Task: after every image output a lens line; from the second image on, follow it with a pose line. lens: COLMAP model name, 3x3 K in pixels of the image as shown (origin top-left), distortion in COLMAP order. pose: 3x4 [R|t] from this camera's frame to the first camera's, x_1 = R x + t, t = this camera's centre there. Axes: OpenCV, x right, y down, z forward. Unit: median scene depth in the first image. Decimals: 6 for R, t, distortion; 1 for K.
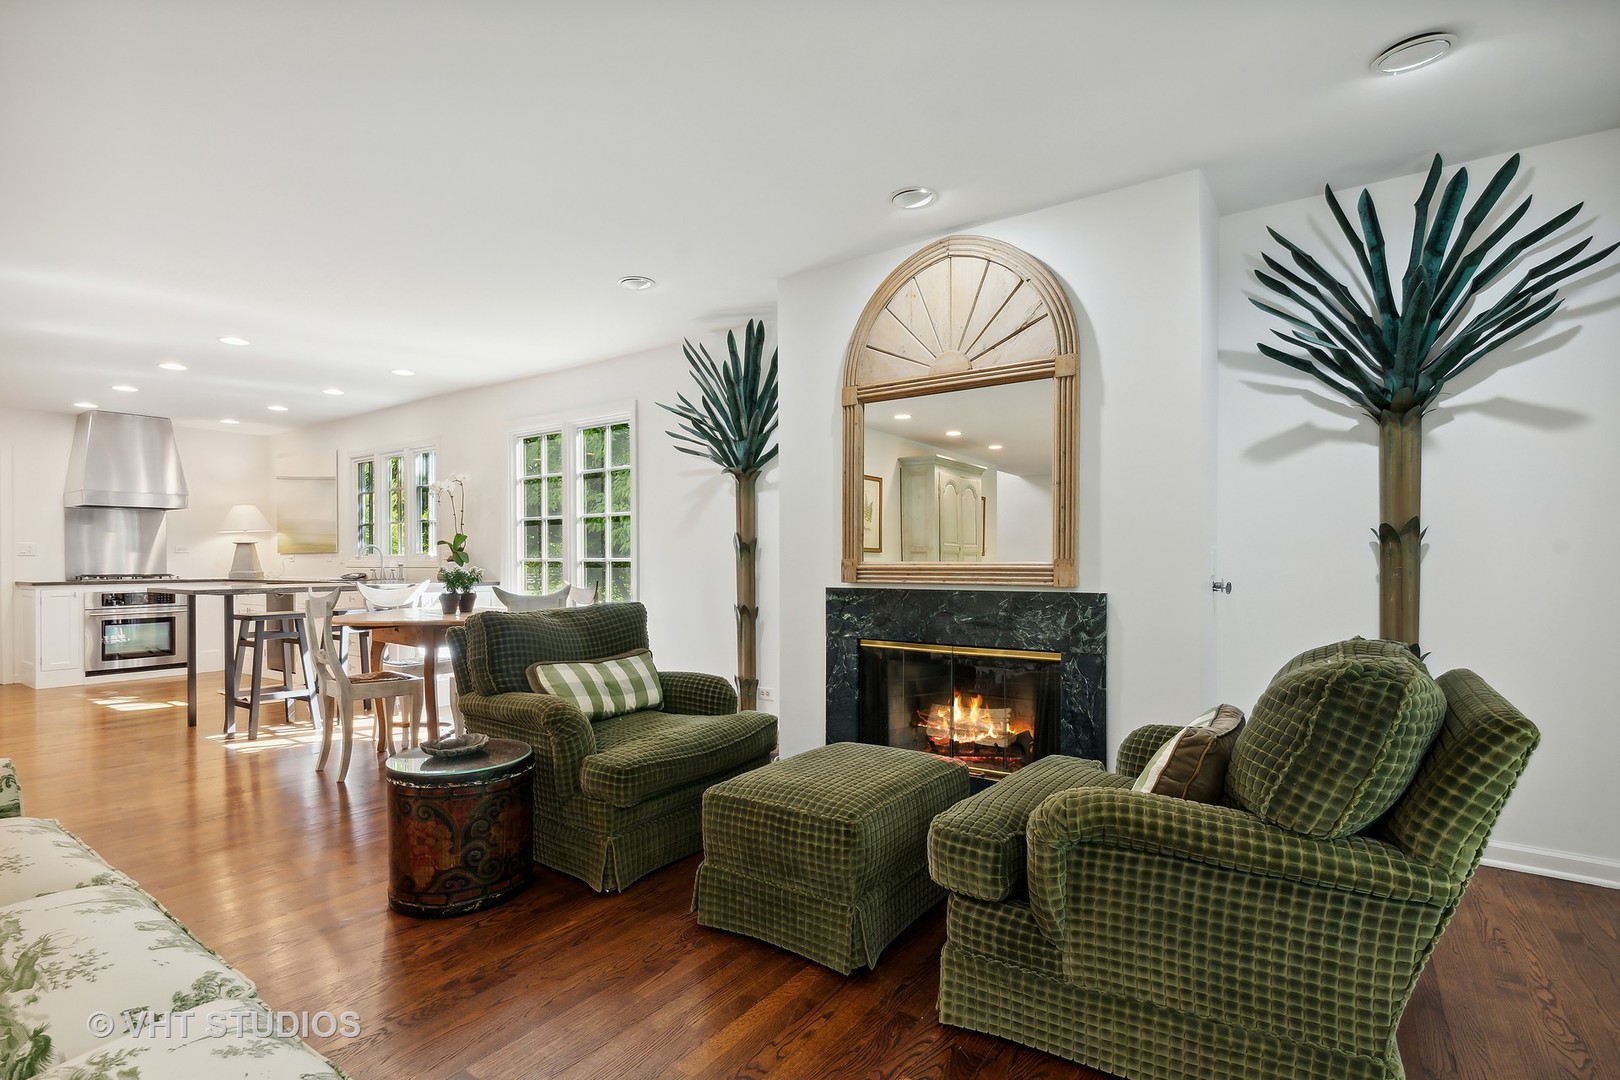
lens RADIAL K [[775.9, 0, 782.7], [0, 775.9, 564.3], [0, 0, 1]] dist [-0.001702, -0.002639]
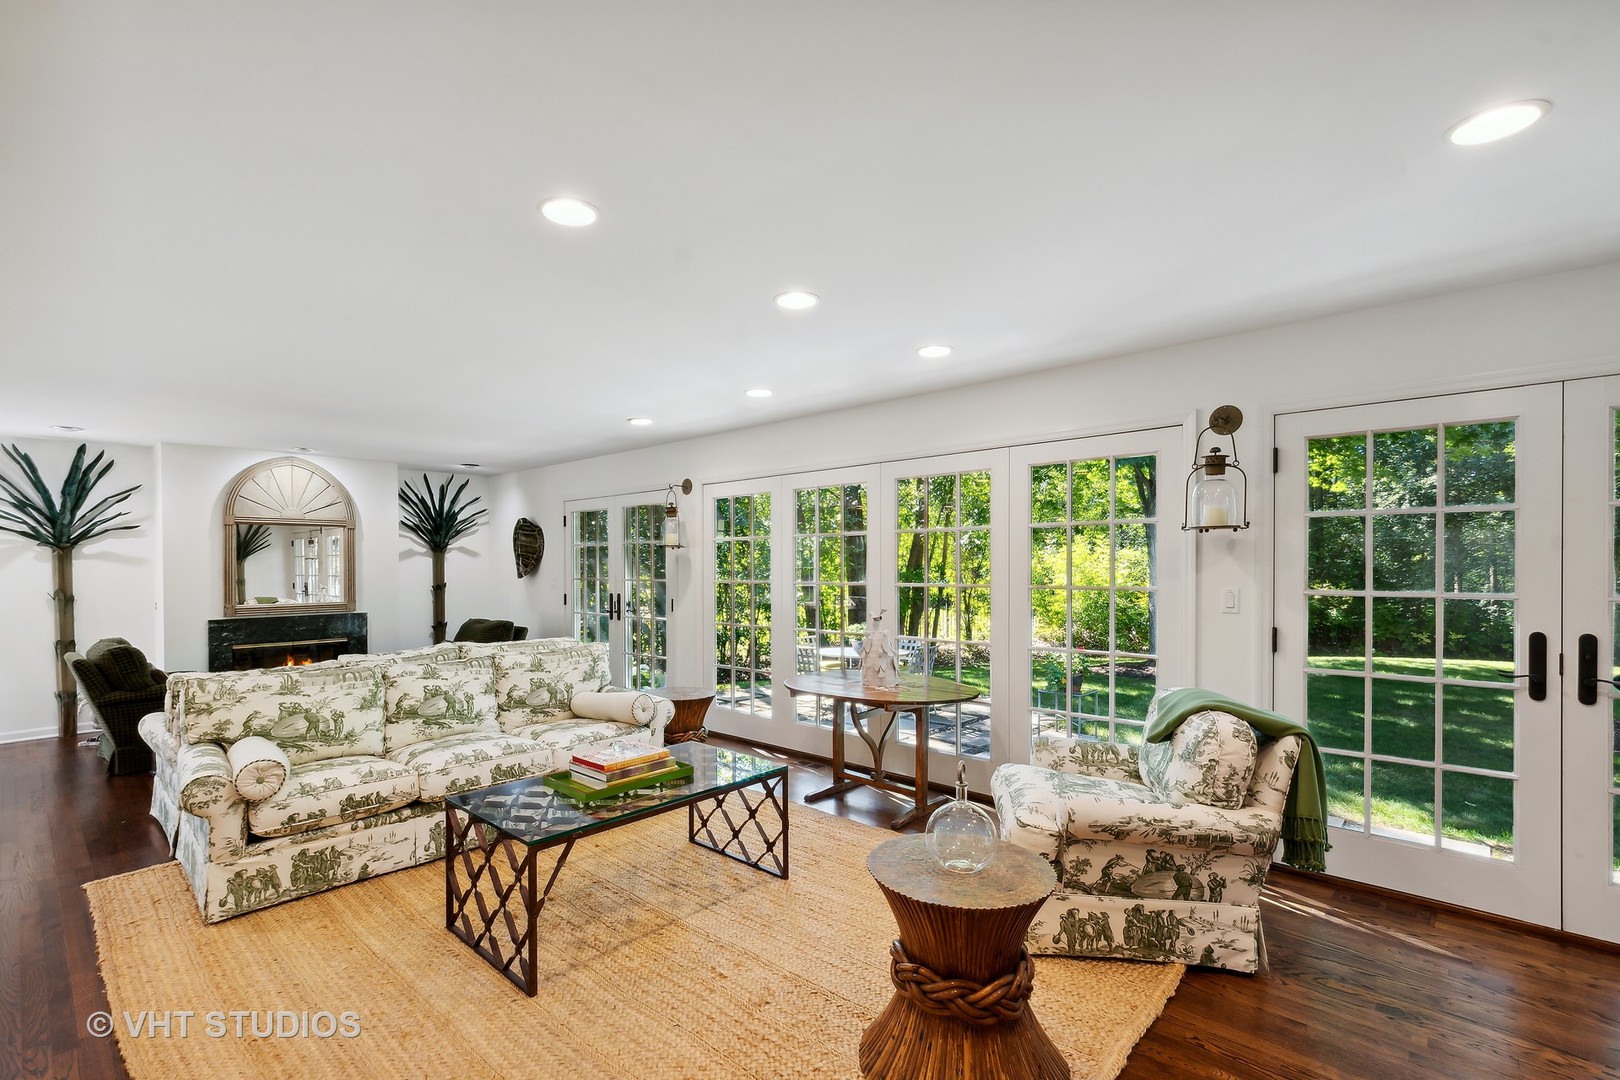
lens RADIAL K [[741.4, 0, 812.8], [0, 741.4, 569.5], [0, 0, 1]] dist [-0.008335, -0.000785]
pose [[0.098272, -0.009061, 0.995118, -1.661402], [0.006000, 0.999946, 0.008512, -0.104322], [-0.995142, 0.005134, 0.098321, -0.654035]]
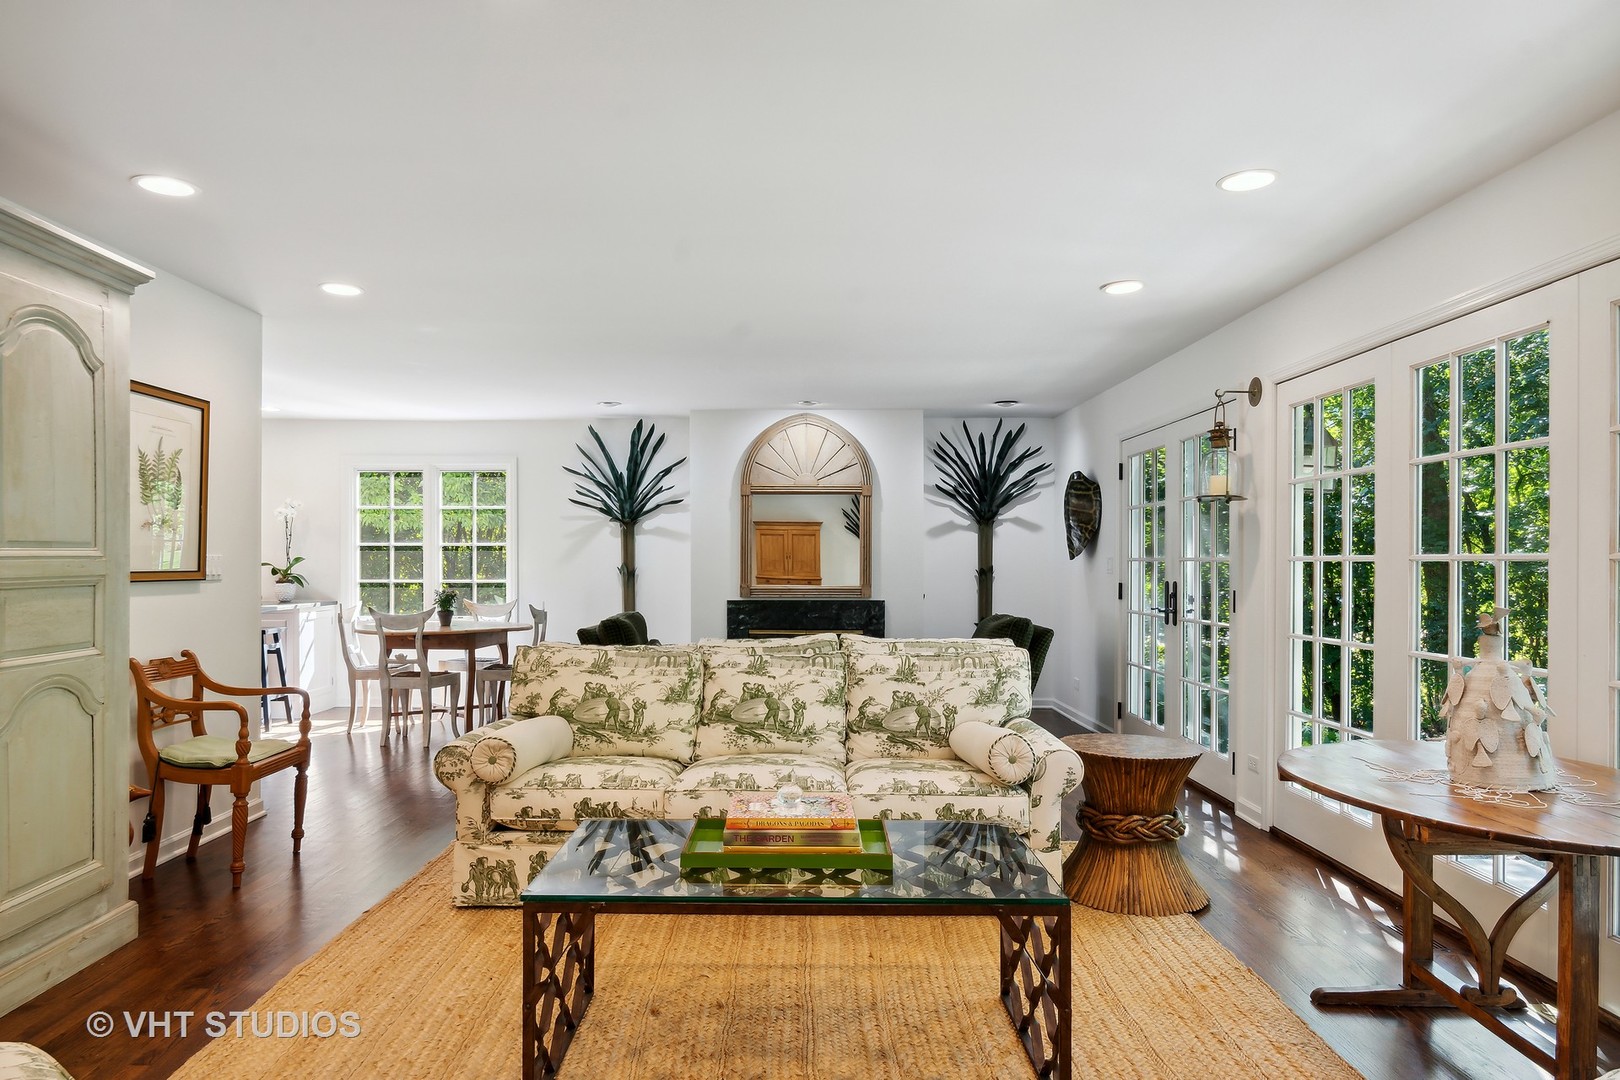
lens RADIAL K [[1031.8, 0, 773.4], [0, 1031.8, 574.4], [0, 0, 1]] dist [-0.007895, -0.002276]
pose [[0.819933, -0.007658, 0.572409, -1.230490], [0.000933, 0.999927, 0.012041, -0.057650], [-0.572459, -0.009339, 0.819880, -0.966600]]
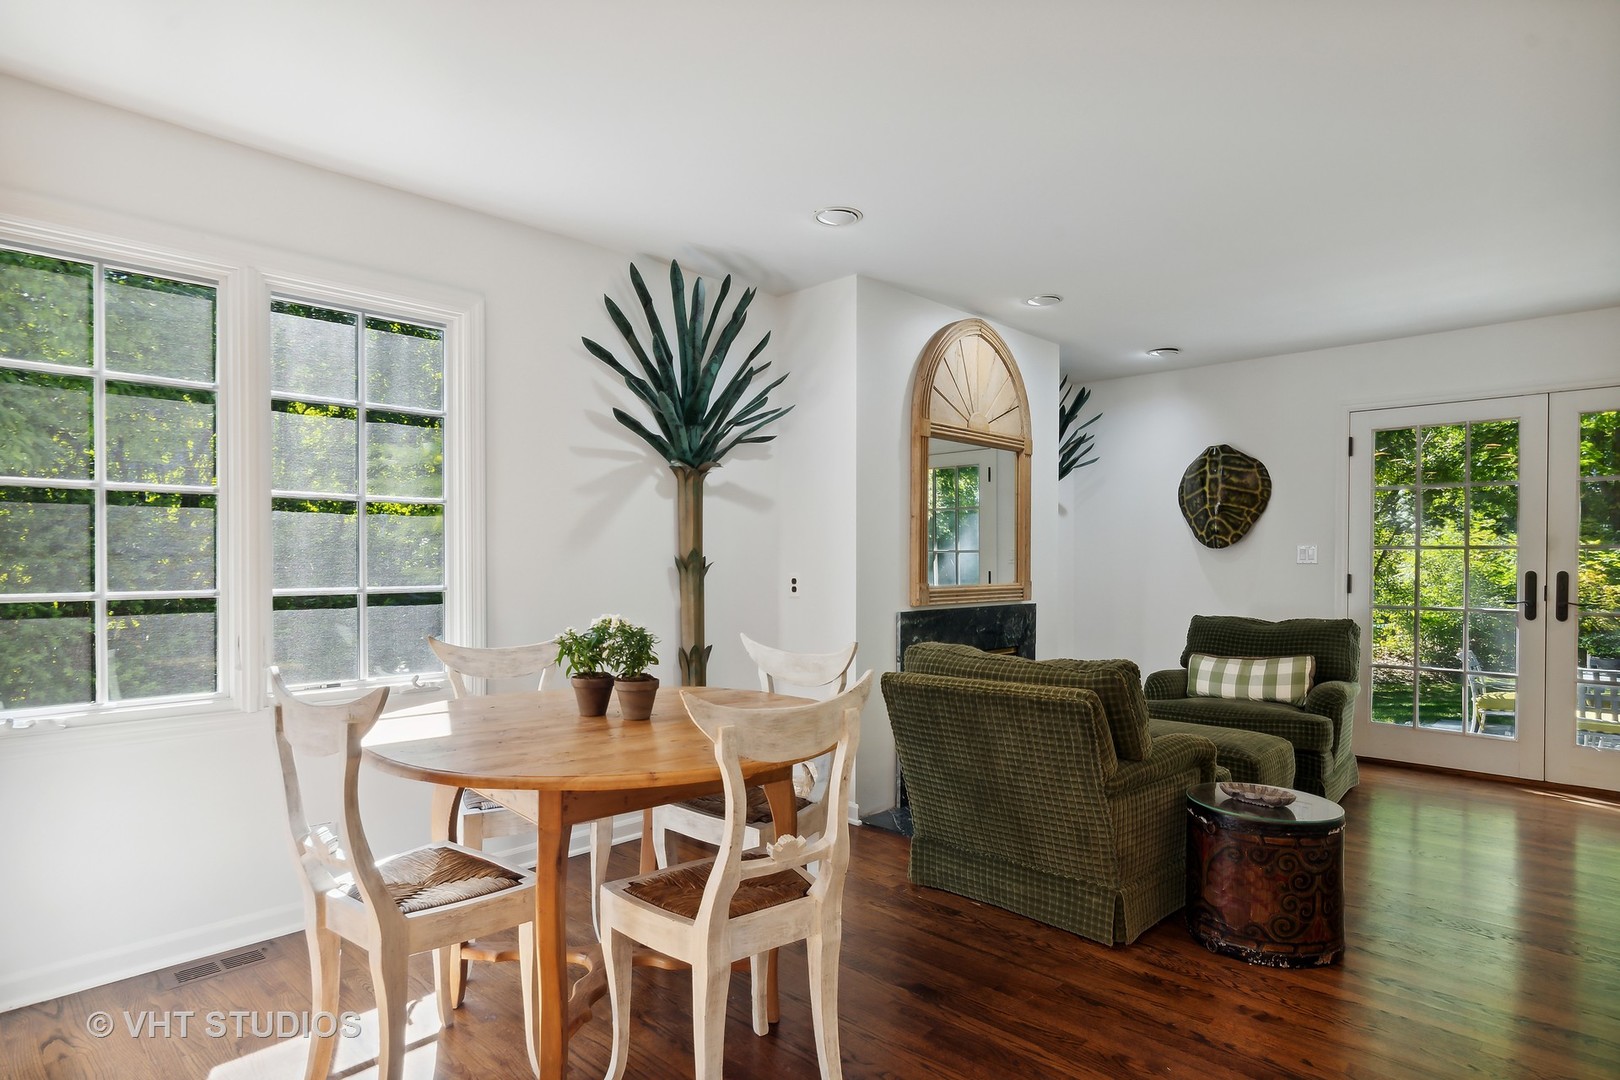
lens RADIAL K [[924.4, 0, 789.6], [0, 924.4, 572.0], [0, 0, 1]] dist [-0.014308, 0.001508]
pose [[0.140728, -0.014706, 0.989939, -1.221683], [-0.001958, 0.999884, 0.015132, -0.042474], [-0.990046, -0.004068, 0.140683, 1.044043]]
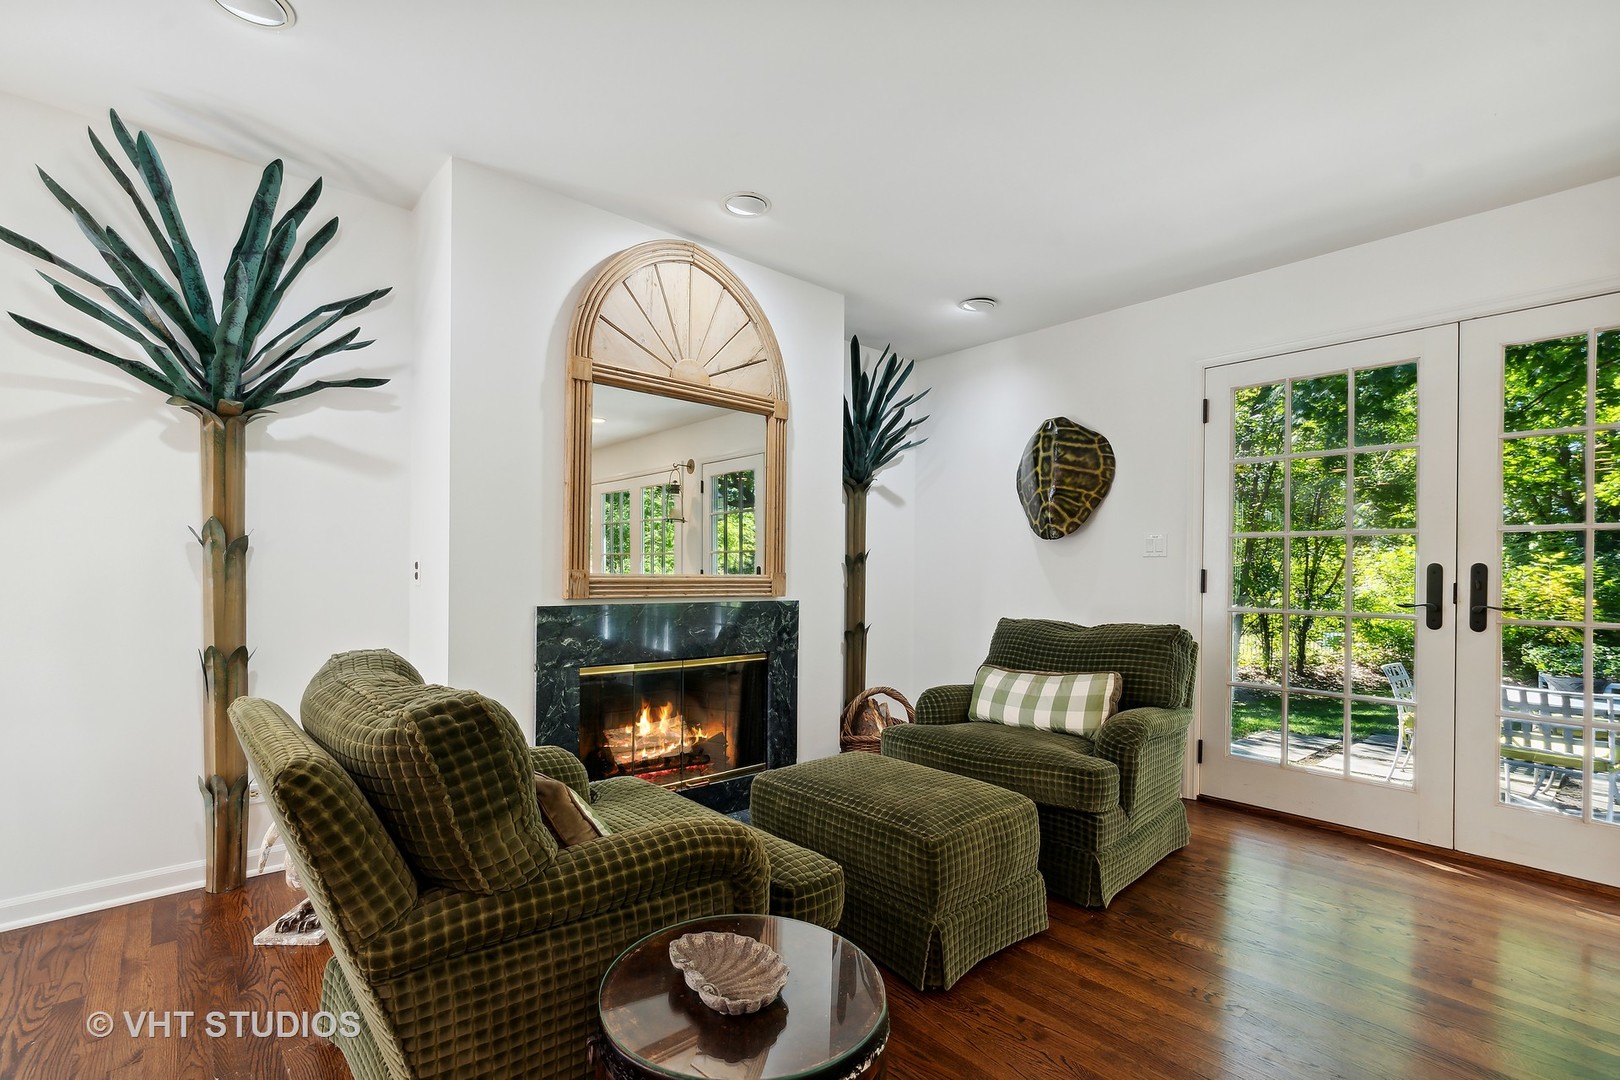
lens RADIAL K [[741.4, 0, 794.4], [0, 741.4, 575.5], [0, 0, 1]] dist [-0.008335, -0.000785]
pose [[0.224379, -0.002879, 0.974498, -0.640365], [-0.010007, 0.999936, 0.005258, -0.007672], [-0.974450, -0.010932, 0.224336, 0.631549]]
